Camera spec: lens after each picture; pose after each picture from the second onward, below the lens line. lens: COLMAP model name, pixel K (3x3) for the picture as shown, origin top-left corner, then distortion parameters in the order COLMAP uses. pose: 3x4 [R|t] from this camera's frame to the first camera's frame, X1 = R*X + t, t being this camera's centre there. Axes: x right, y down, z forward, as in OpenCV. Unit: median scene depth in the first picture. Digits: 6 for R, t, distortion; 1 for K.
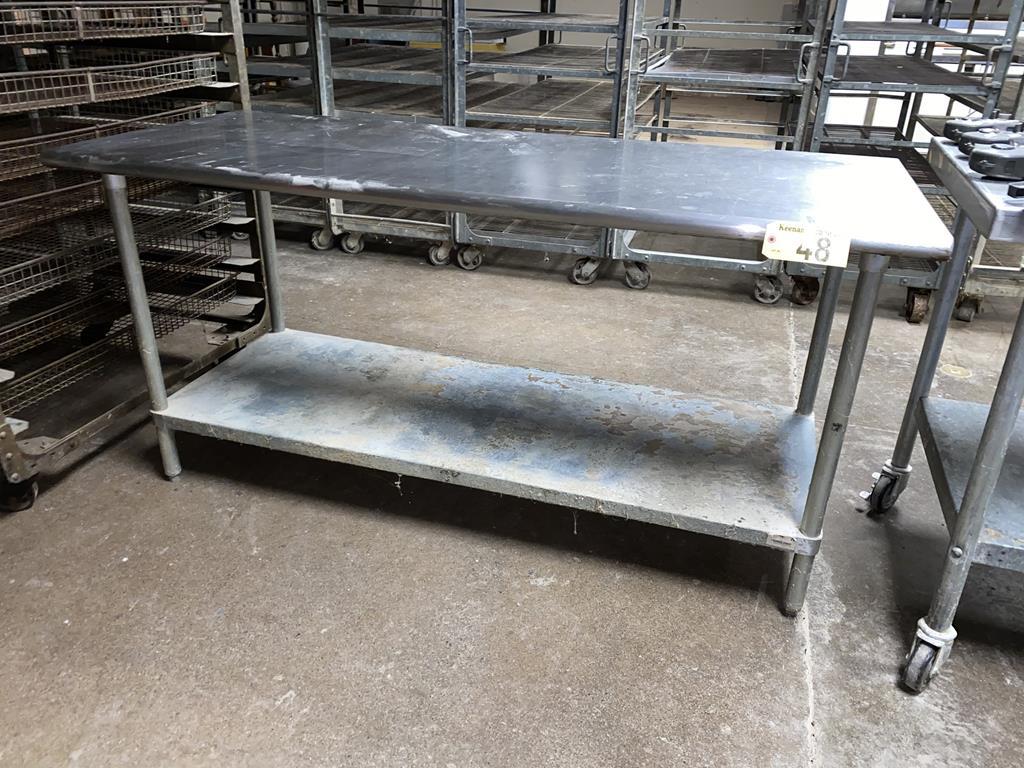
lens RADIAL K [[790.6, 0, 515.1], [0, 790.6, 385.2], [0, 0, 1]] dist [0.033016, -0.024530]
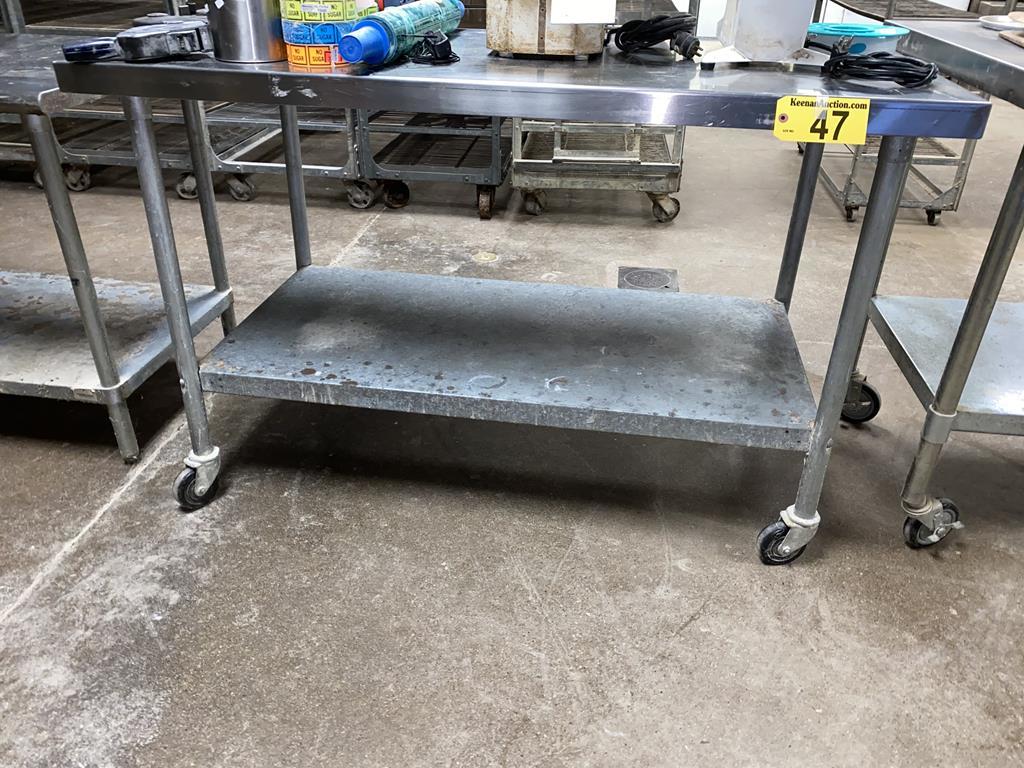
lens RADIAL K [[790.6, 0, 508.5], [0, 790.6, 385.7], [0, 0, 1]] dist [0.033016, -0.024530]
pose [[0.988447, -0.081644, 0.127699, 0.374908], [0.072403, 0.994521, 0.075409, 0.069166], [-0.133156, -0.065292, 0.988942, -0.085423]]
